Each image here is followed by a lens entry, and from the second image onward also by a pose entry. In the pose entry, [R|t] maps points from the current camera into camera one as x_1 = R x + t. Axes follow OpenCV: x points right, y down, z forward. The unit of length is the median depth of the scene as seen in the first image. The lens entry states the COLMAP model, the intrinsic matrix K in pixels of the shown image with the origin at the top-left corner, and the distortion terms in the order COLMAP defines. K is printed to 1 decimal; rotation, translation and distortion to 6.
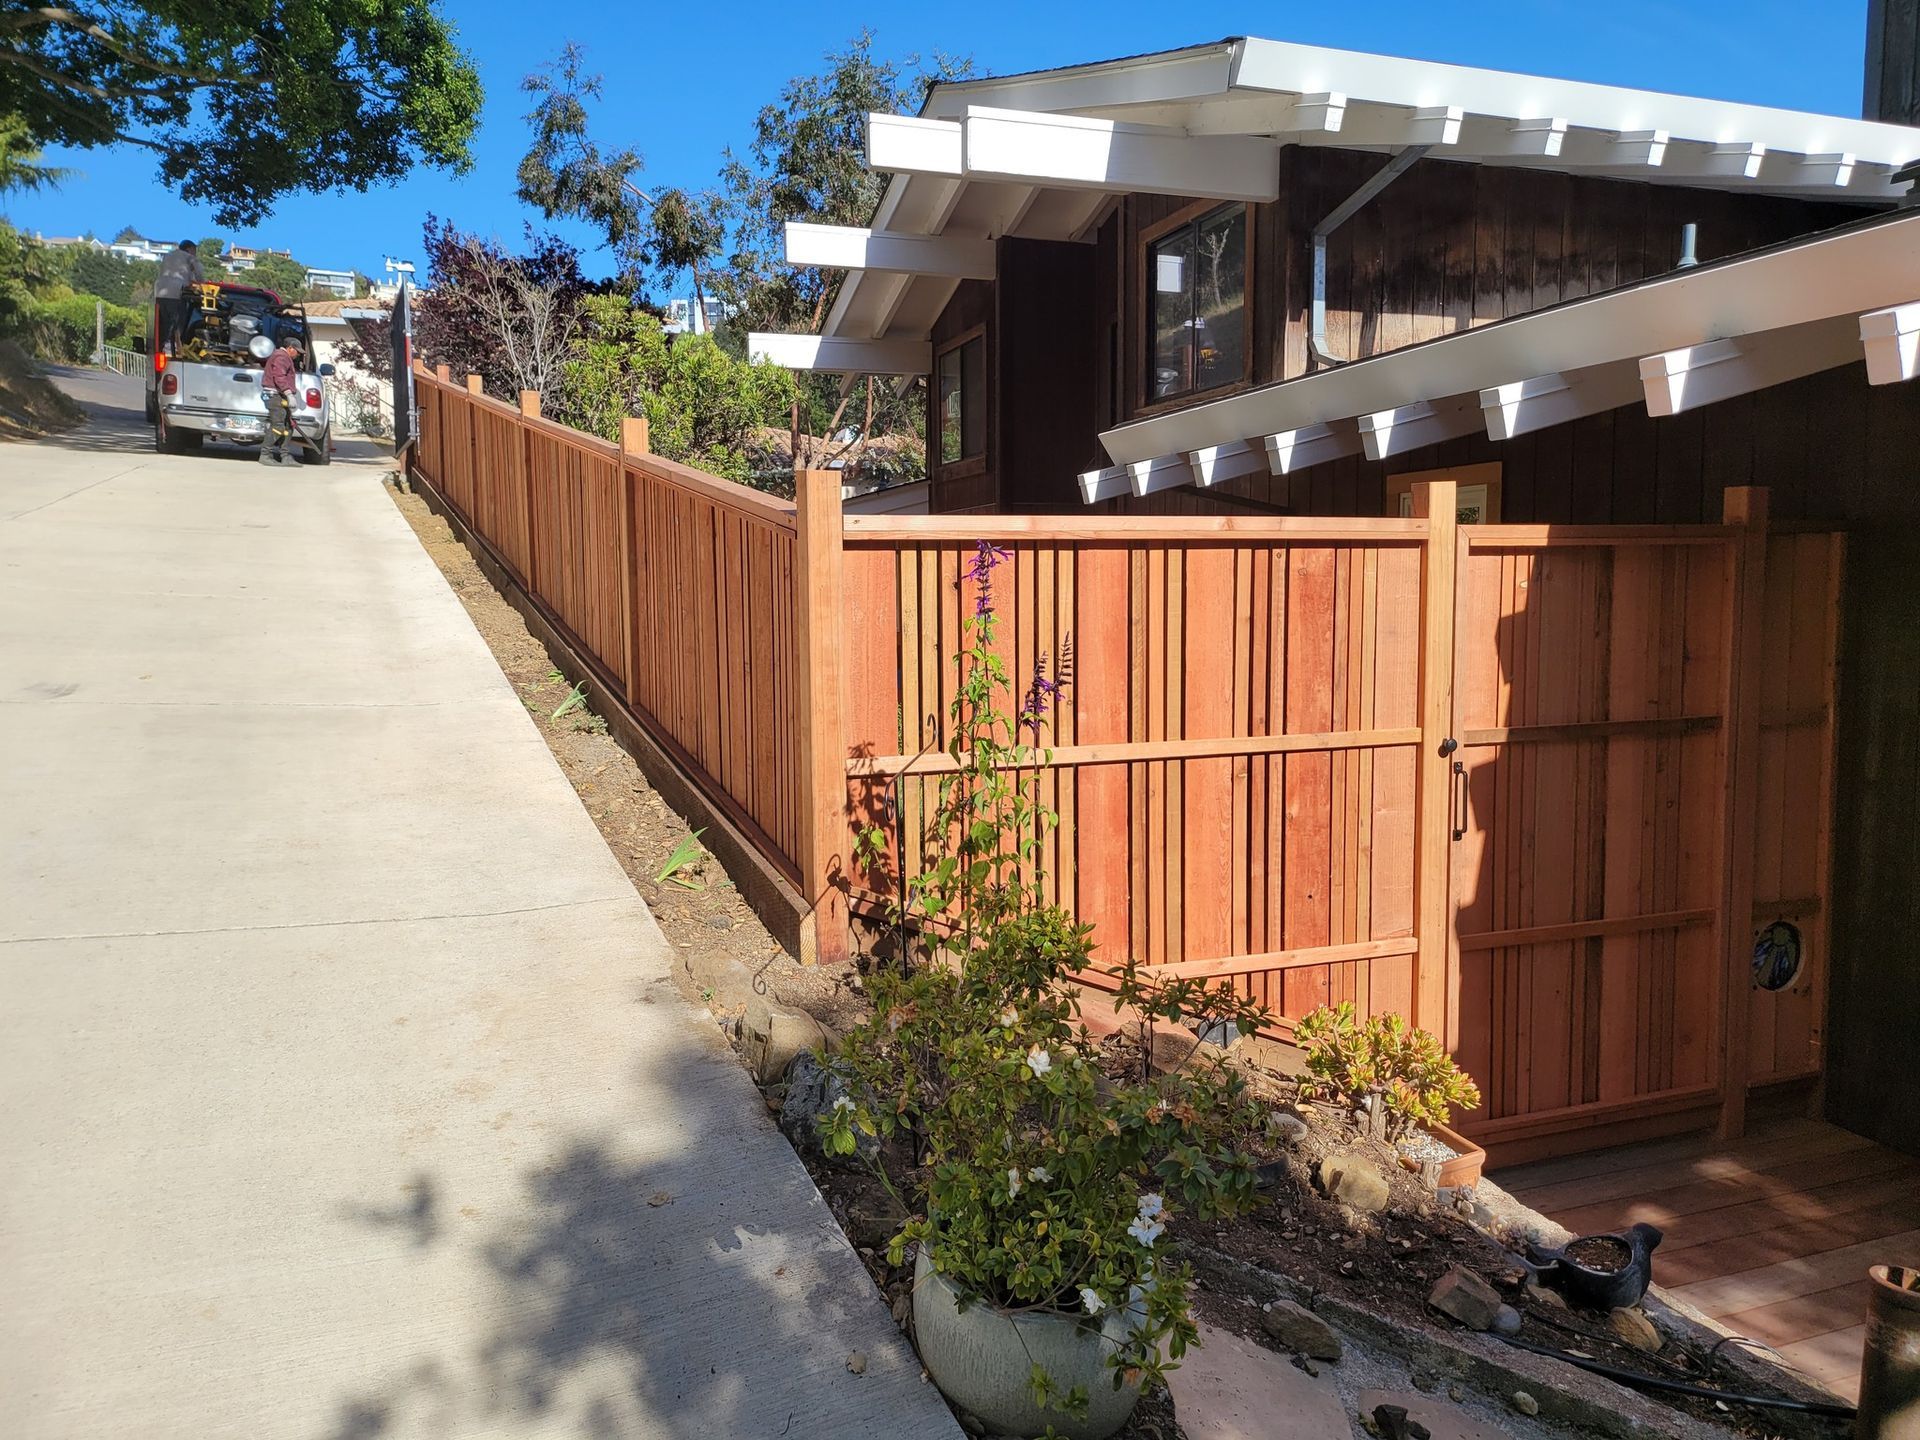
lens RADIAL K [[1383.3, 0, 967.2], [0, 1383.3, 688.8], [0, 0, 1]] dist [0.061130, -0.073609]
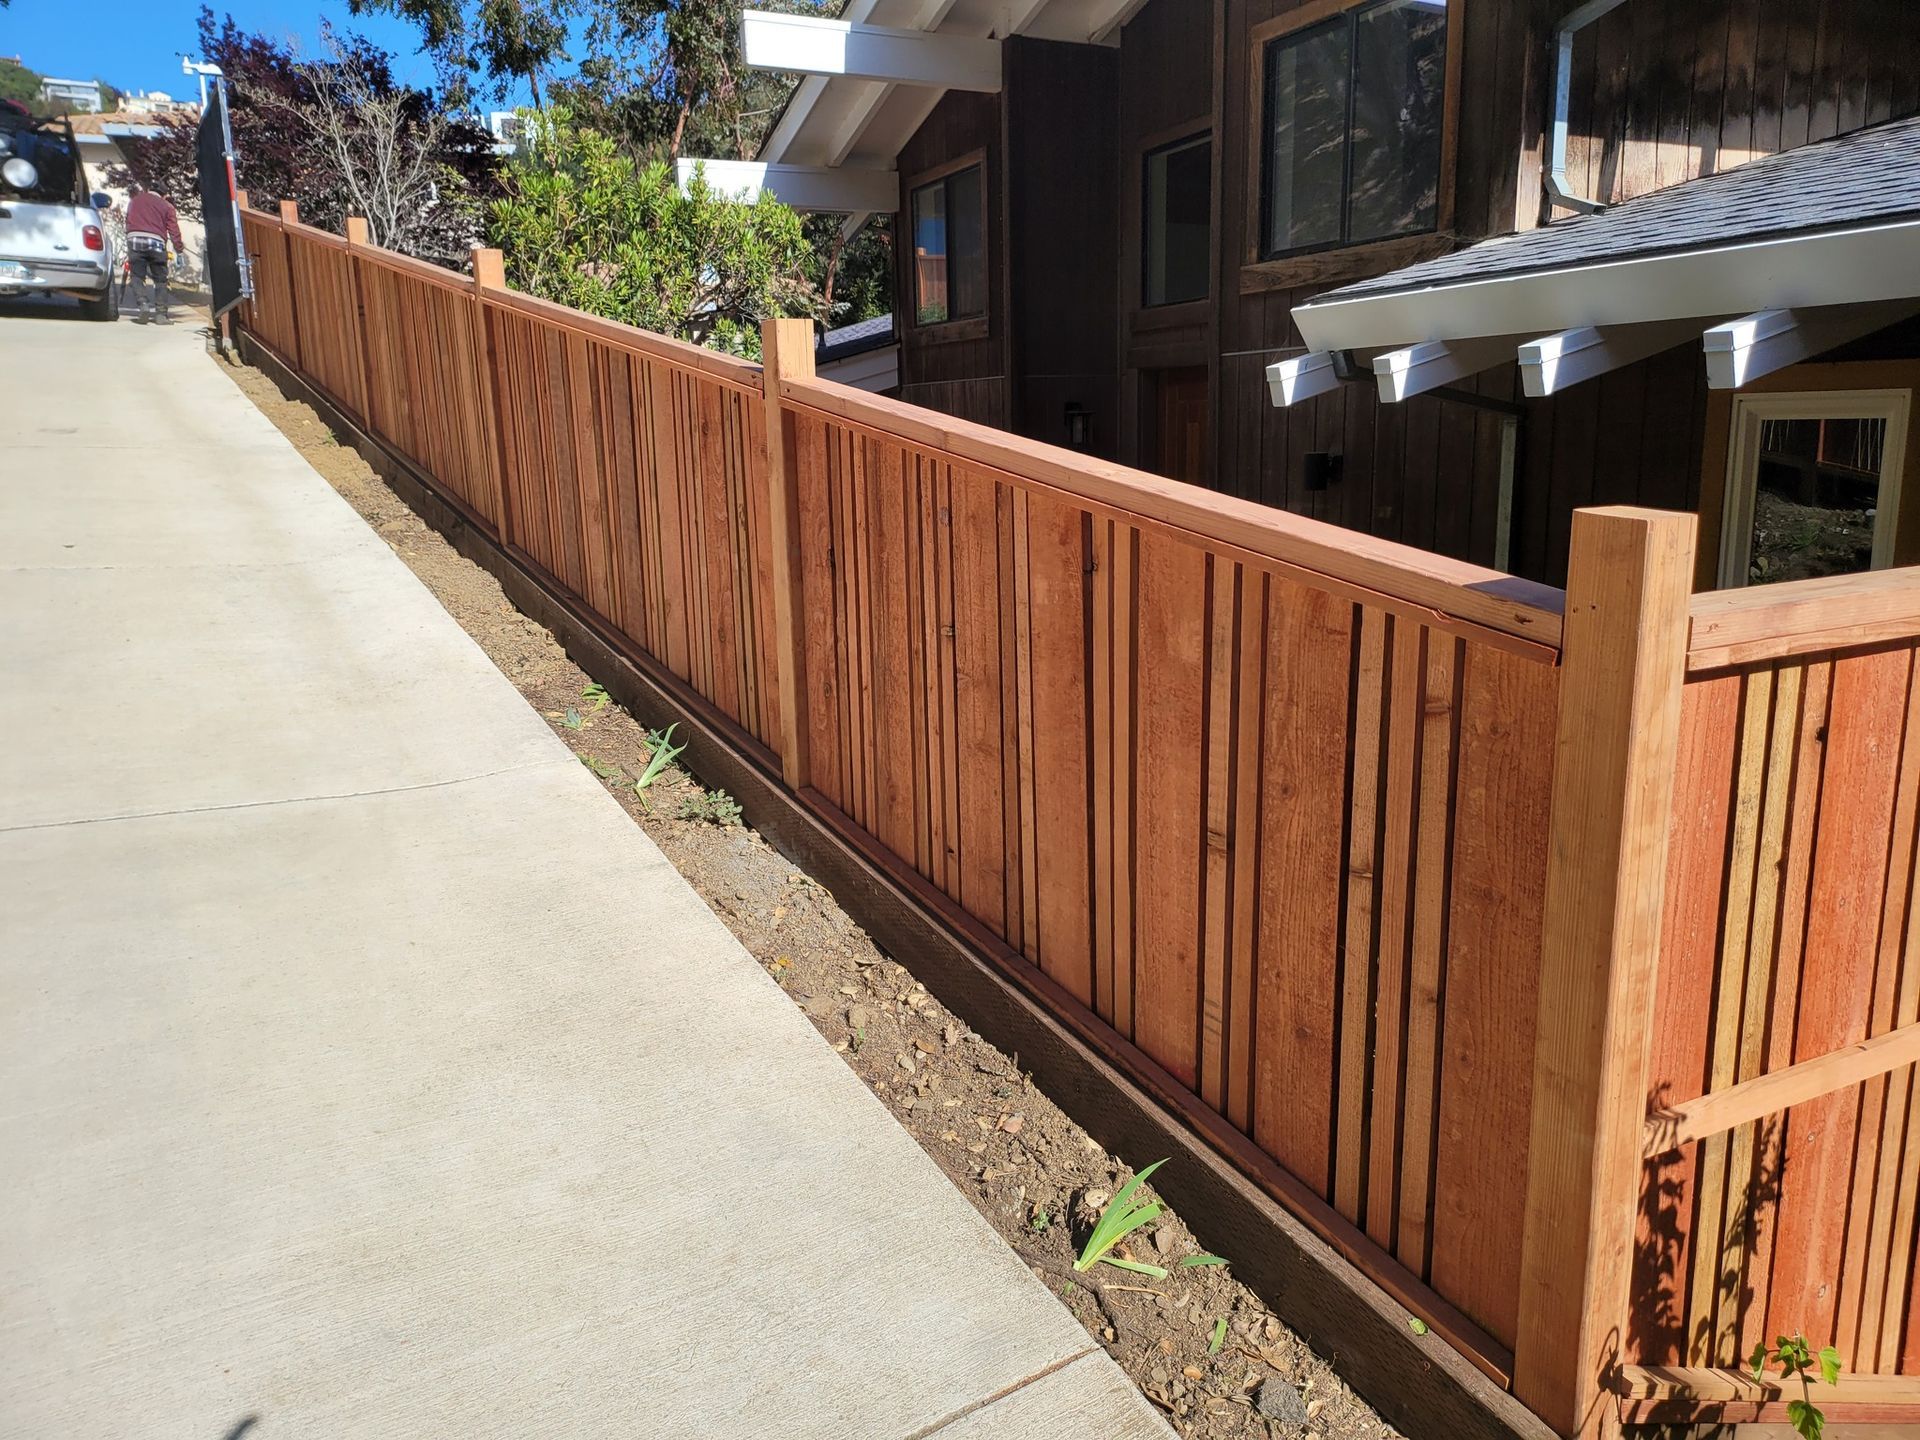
lens RADIAL K [[1383.3, 0, 967.2], [0, 1383.3, 688.8], [0, 0, 1]] dist [0.061130, -0.073609]
pose [[0.992499, -0.037093, 0.116490, -0.107367], [0.023610, 0.993078, 0.115058, -0.046527], [-0.119951, -0.111445, 0.986505, 0.173429]]
